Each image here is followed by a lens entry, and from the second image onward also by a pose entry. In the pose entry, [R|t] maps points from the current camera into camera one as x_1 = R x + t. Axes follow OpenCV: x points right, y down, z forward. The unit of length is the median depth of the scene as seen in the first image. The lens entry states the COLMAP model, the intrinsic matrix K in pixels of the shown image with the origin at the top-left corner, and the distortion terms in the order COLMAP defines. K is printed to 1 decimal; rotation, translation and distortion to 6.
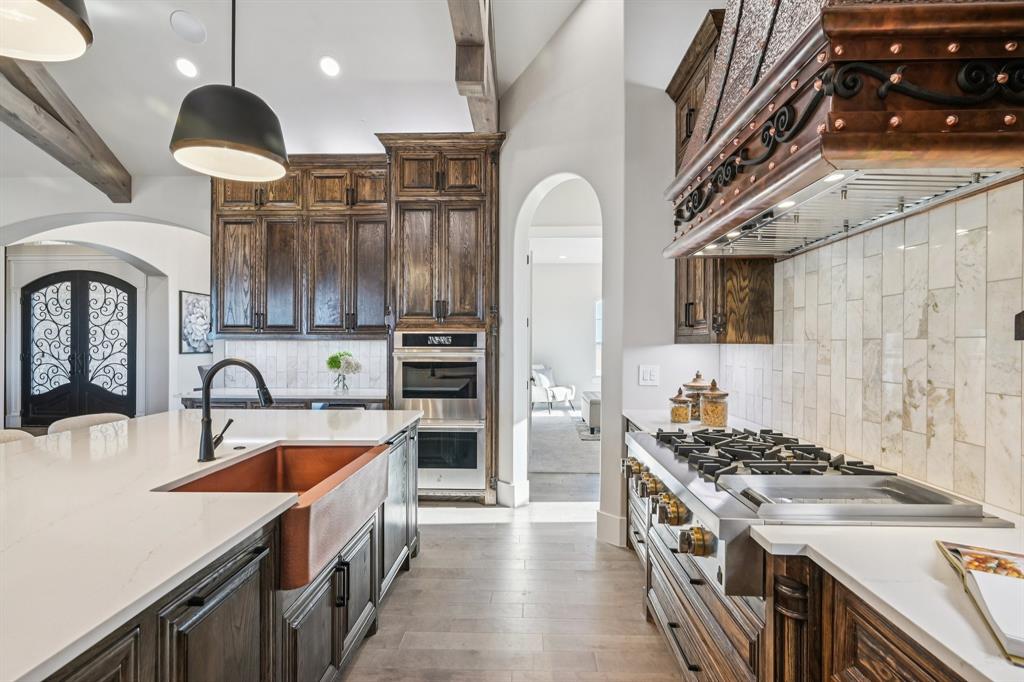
lens RADIAL K [[501.6, 0, 513.2], [0, 501.6, 343.5], [0, 0, 1]] dist [0.003680, 0.001206]
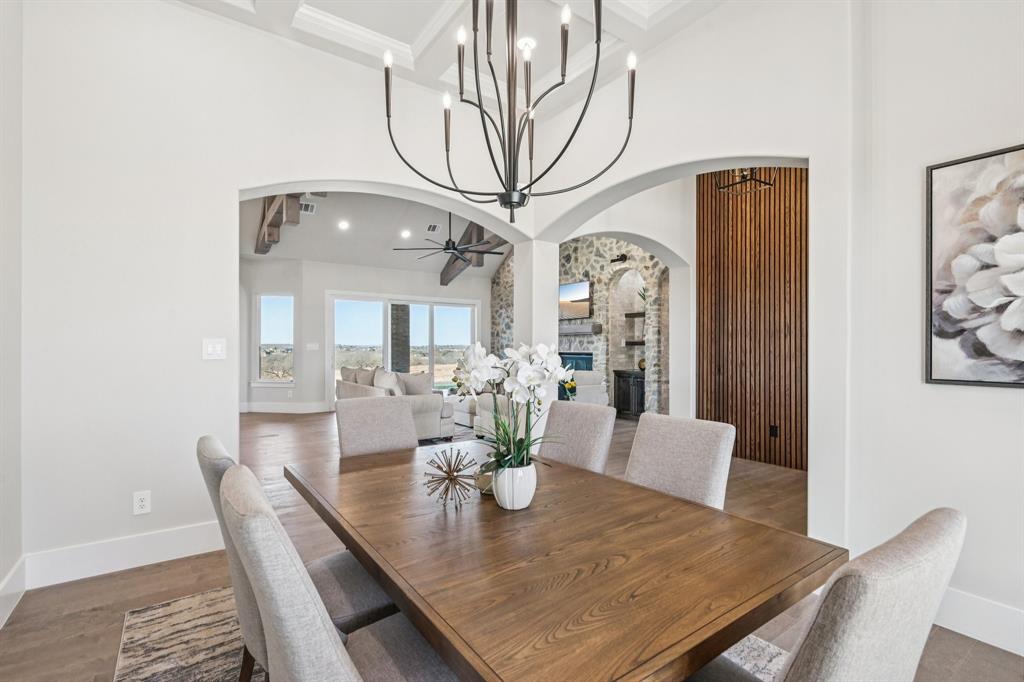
lens RADIAL K [[475.1, 0, 511.5], [0, 475.1, 344.6], [0, 0, 1]] dist [-0.000427, 0.000158]
pose [[-0.794336, -0.005133, -0.607457, -0.312187], [-0.003346, 0.999986, -0.004074, 0.000045], [0.607469, -0.001204, -0.794342, 1.109913]]
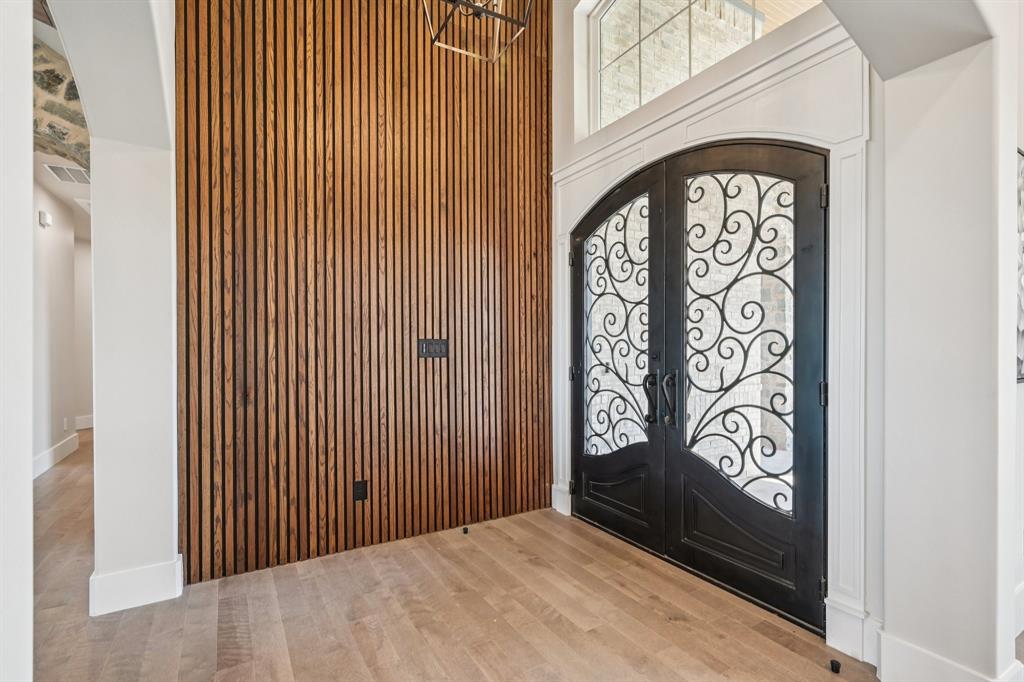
lens RADIAL K [[475.1, 0, 512.9], [0, 475.1, 346.2], [0, 0, 1]] dist [-0.000427, 0.000158]
pose [[0.542439, 0.000000, -0.840095, -0.615648], [0.004153, 0.999988, 0.002681, -0.000965], [0.840085, -0.004943, 0.542433, 0.698959]]
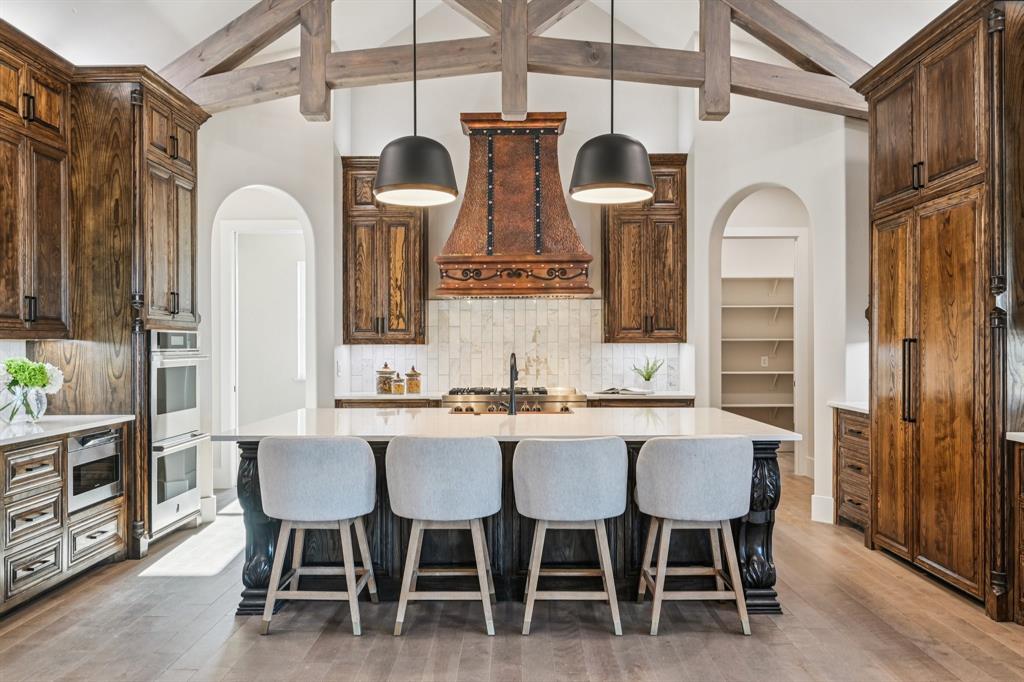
lens RADIAL K [[770.5, 0, 510.7], [0, 770.5, 345.4], [0, 0, 1]] dist [-0.001513, -0.002684]
pose [[-0.021005, -0.002793, 0.999775, -0.739664], [0.001138, 0.999995, 0.002817, -0.001033], [-0.999779, 0.001197, -0.021002, 0.248199]]
